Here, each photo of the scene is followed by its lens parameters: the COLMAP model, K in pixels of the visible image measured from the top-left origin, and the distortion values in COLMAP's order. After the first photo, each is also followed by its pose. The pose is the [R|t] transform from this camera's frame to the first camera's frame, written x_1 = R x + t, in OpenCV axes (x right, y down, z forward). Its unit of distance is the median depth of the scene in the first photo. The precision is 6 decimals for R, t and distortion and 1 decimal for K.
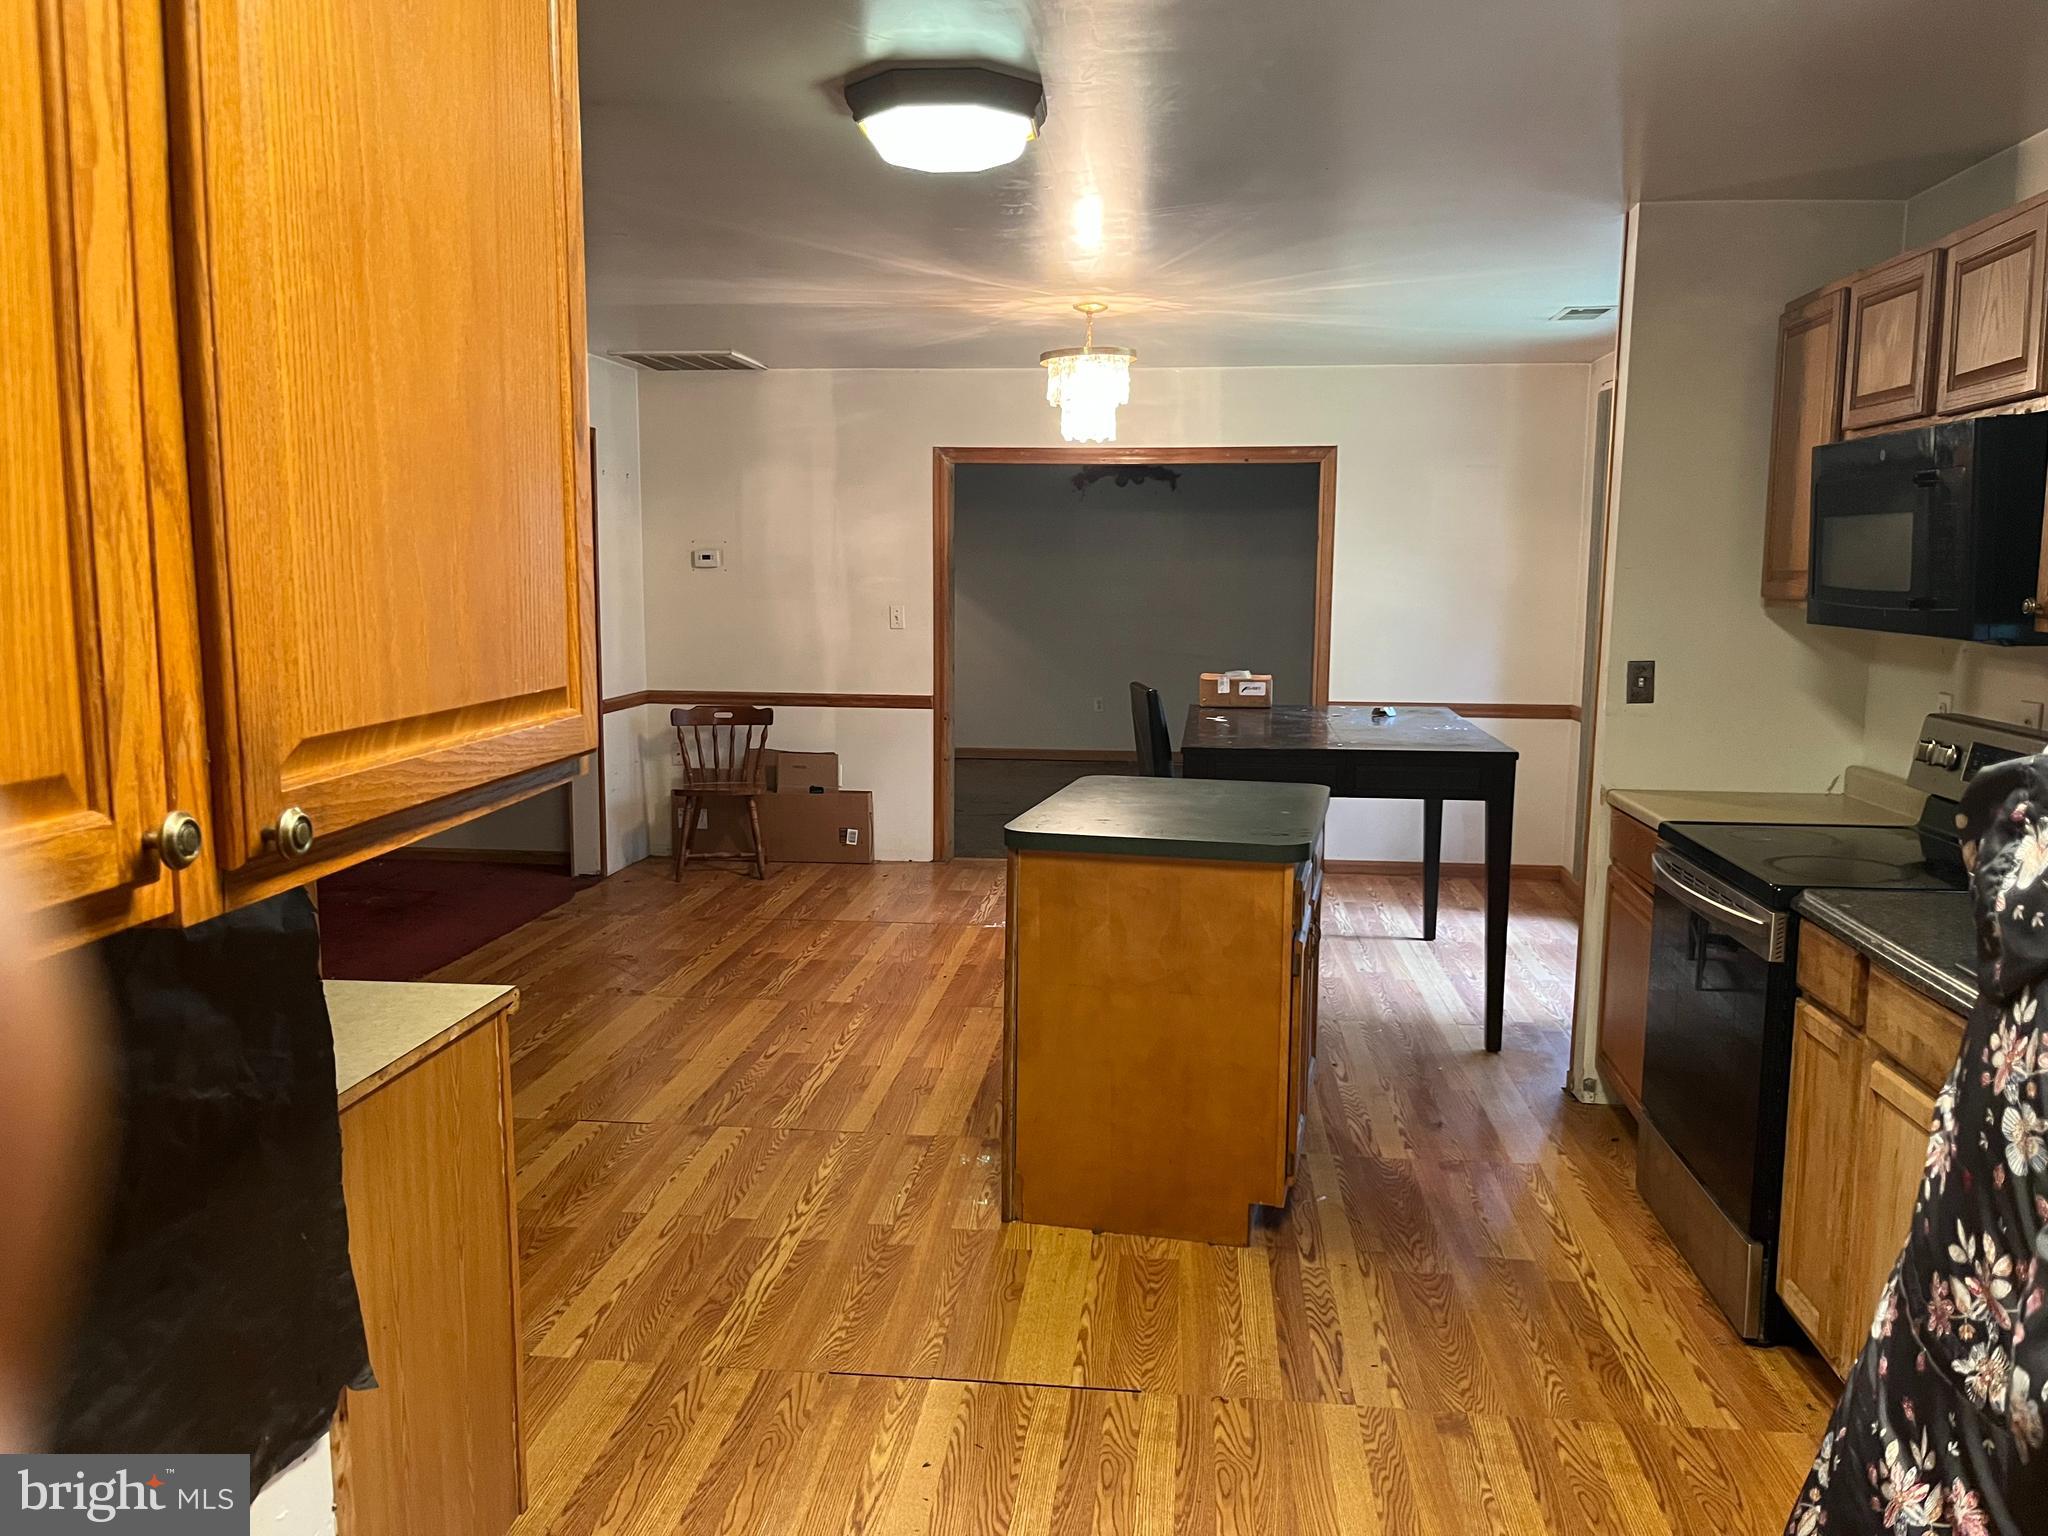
lens RADIAL K [[1537.7, 0, 1023.8], [0, 1537.7, 753.5], [0, 0, 1]] dist [0.056871, -0.092698]
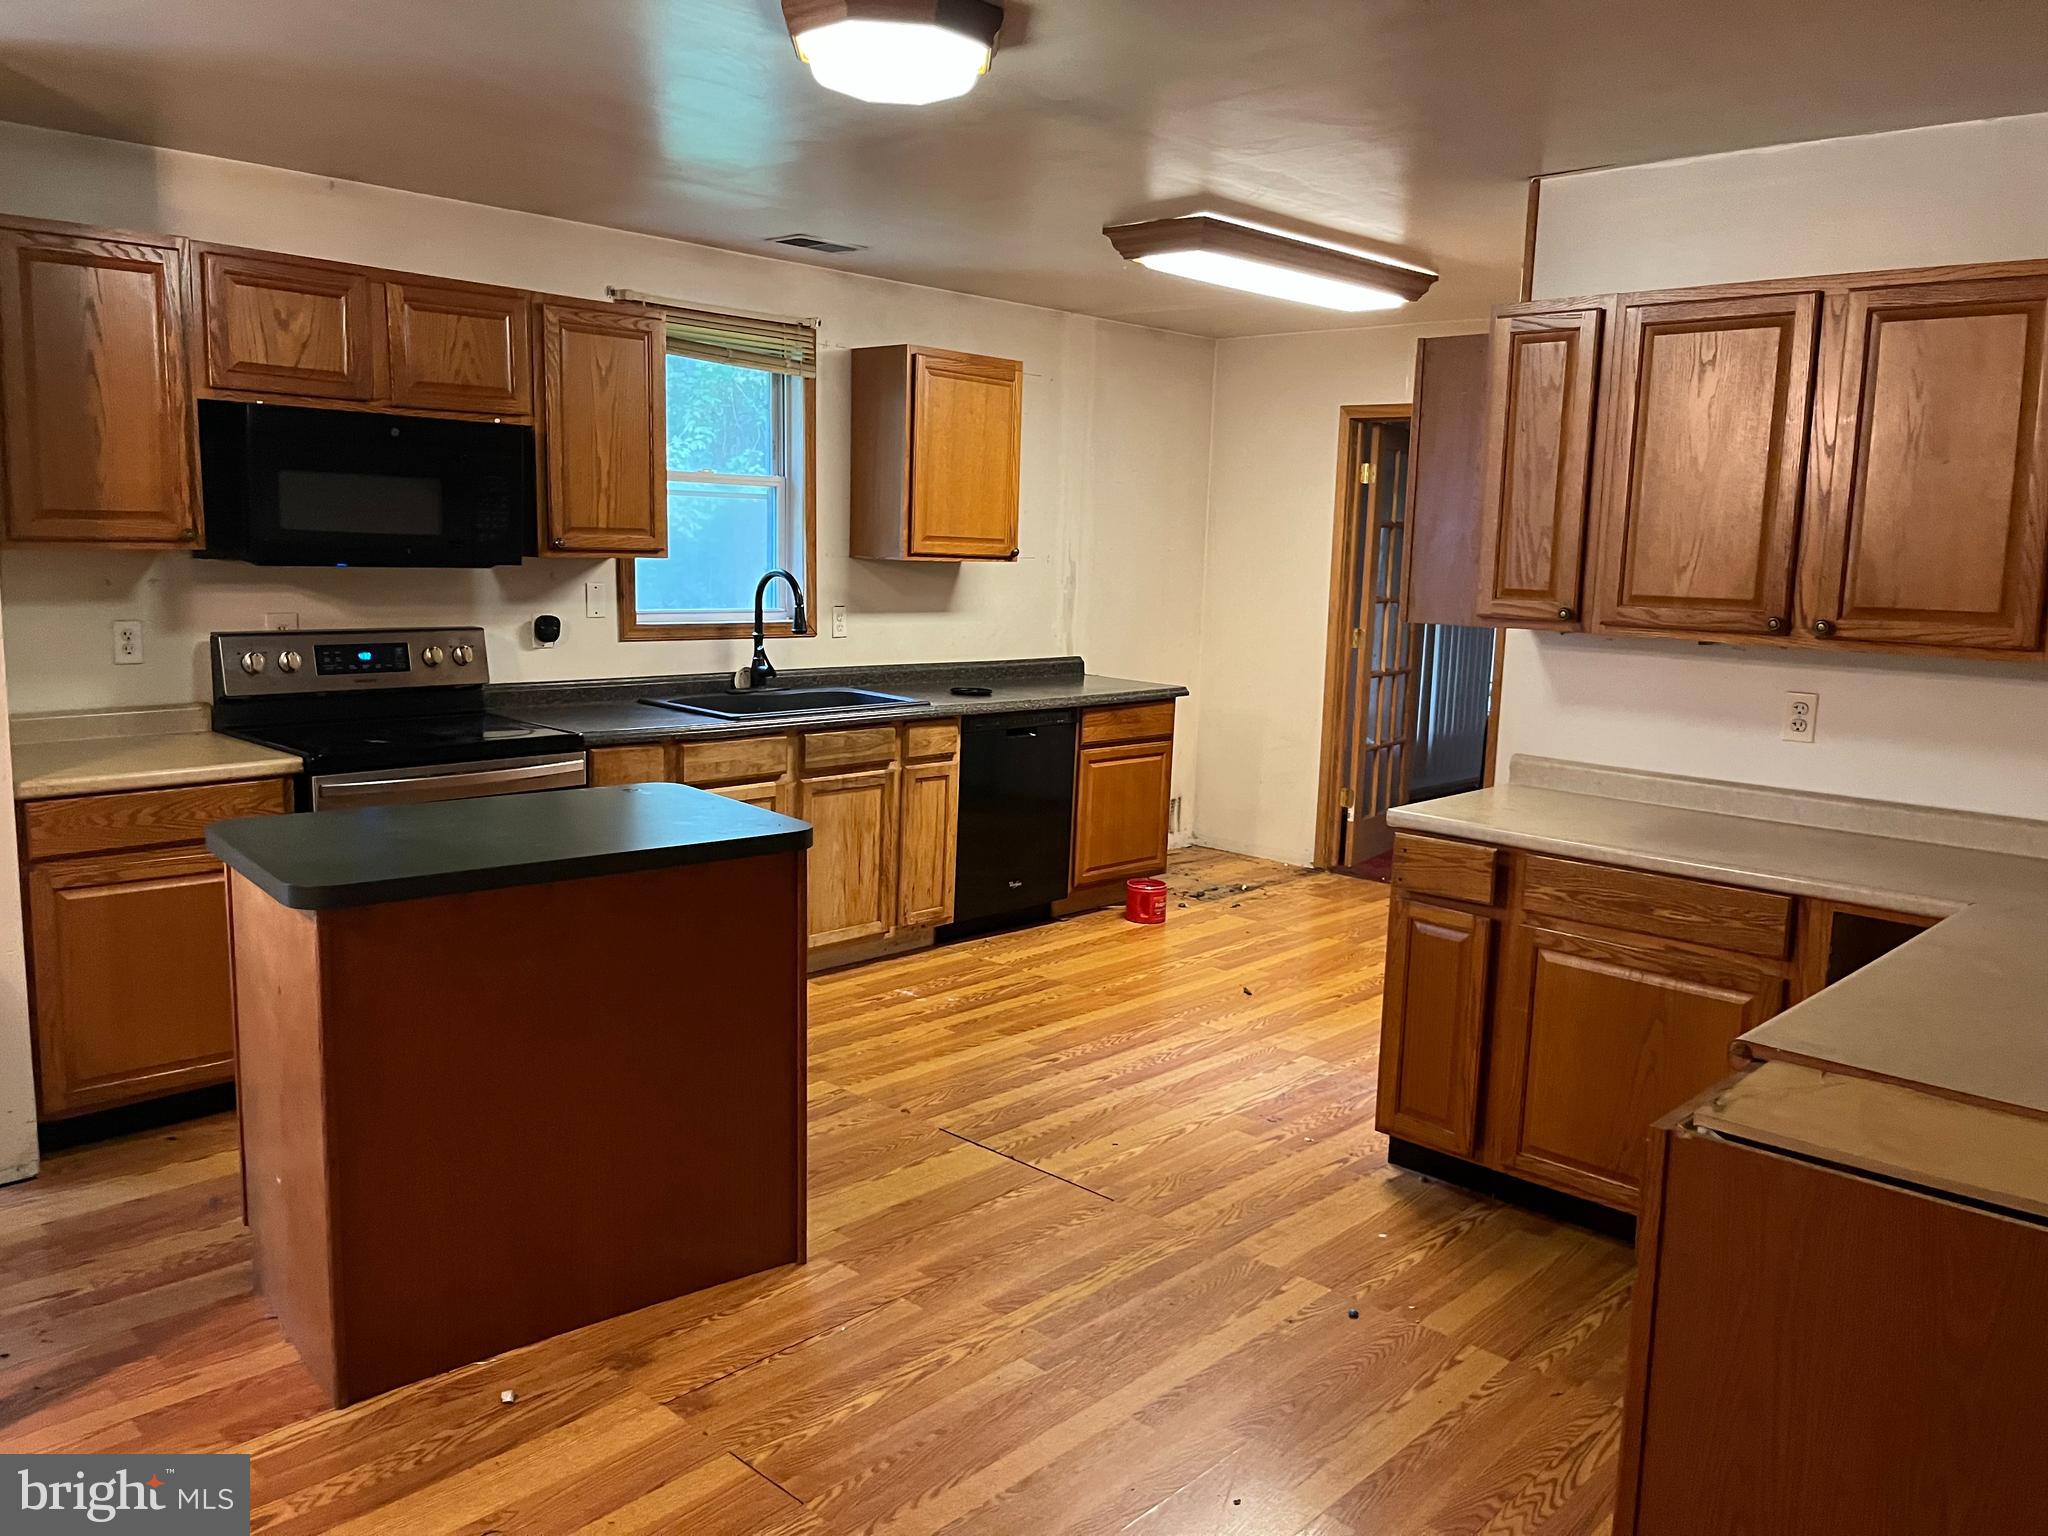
lens RADIAL K [[1537.7, 0, 1023.8], [0, 1537.7, 753.5], [0, 0, 1]] dist [0.056871, -0.092698]
pose [[-0.790833, -0.117747, 0.600598, -0.760699], [0.040232, 0.969195, 0.242986, -0.243856], [-0.610708, 0.216324, -0.761735, 1.892618]]
